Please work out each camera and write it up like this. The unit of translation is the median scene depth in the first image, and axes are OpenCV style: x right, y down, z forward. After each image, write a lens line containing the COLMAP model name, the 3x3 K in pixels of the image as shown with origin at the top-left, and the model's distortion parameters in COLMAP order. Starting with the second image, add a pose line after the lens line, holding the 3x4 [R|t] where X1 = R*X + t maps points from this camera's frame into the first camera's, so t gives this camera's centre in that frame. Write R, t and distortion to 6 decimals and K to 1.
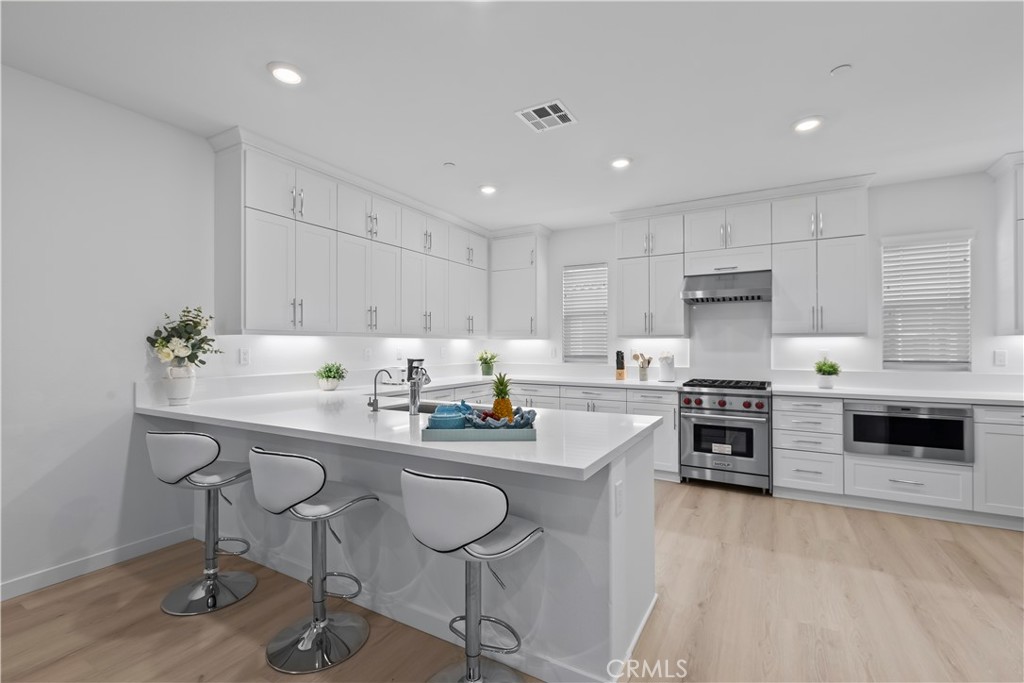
lens RADIAL K [[451.9, 0, 518.1], [0, 451.9, 346.8], [0, 0, 1]] dist [0.001304, 0.000075]
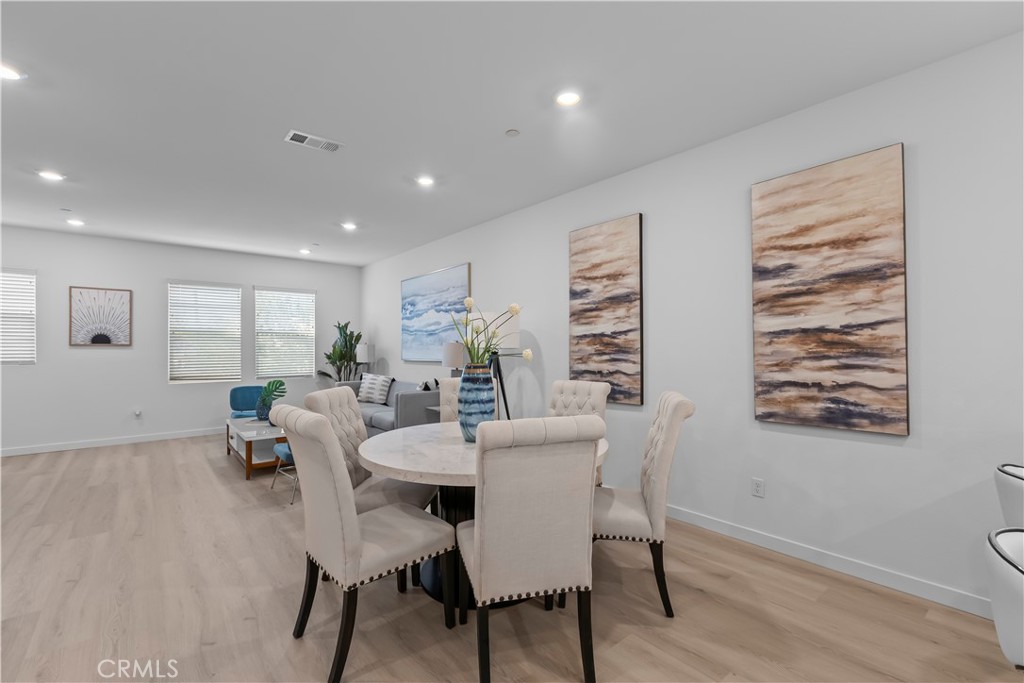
lens RADIAL K [[451.9, 0, 518.1], [0, 451.9, 346.8], [0, 0, 1]] dist [0.001304, 0.000075]
pose [[-0.350386, 0.002315, -0.936602, 0.069375], [-0.000080, 0.999997, 0.002502, -0.001126], [0.936605, 0.000951, -0.350385, 0.282888]]
